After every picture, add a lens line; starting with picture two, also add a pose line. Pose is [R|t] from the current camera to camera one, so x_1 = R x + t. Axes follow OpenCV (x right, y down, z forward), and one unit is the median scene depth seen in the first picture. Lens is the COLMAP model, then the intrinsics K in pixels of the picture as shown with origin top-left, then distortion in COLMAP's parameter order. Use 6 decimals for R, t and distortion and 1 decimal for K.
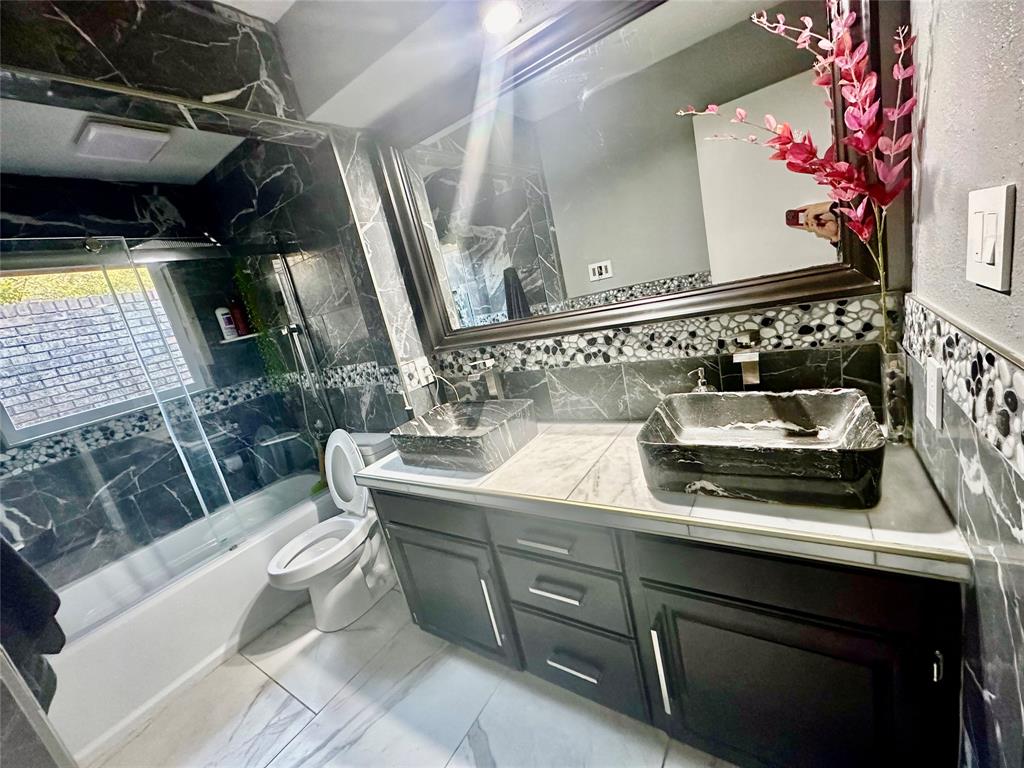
lens RADIAL K [[408.4, 0, 513.0], [0, 408.4, 382.7], [0, 0, 1]] dist [-0.004349, 0.000635]
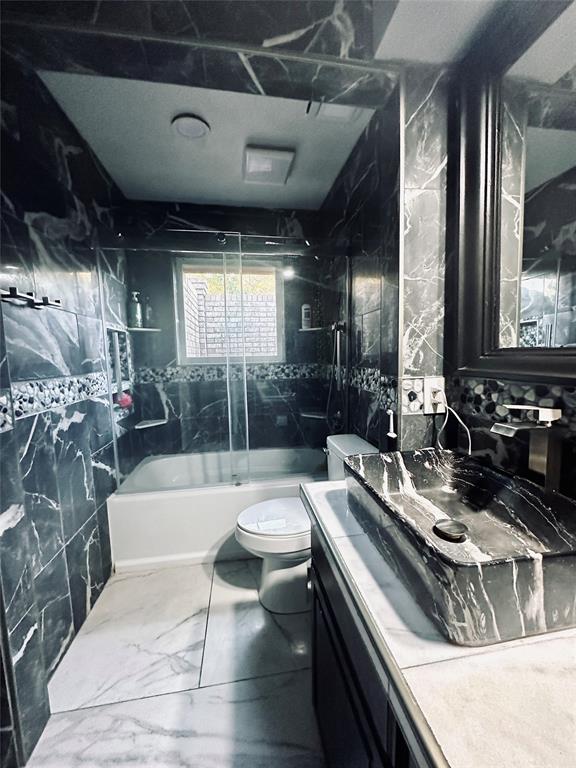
lens RADIAL K [[306.3, 0, 288.9], [0, 306.3, 384.1], [0, 0, 1]] dist [-0.004349, 0.000635]
pose [[0.667956, 0.272214, -0.692629, -0.016185], [-0.291816, 0.951970, 0.092718, -0.022876], [0.684601, 0.140189, 0.715310, 0.428567]]
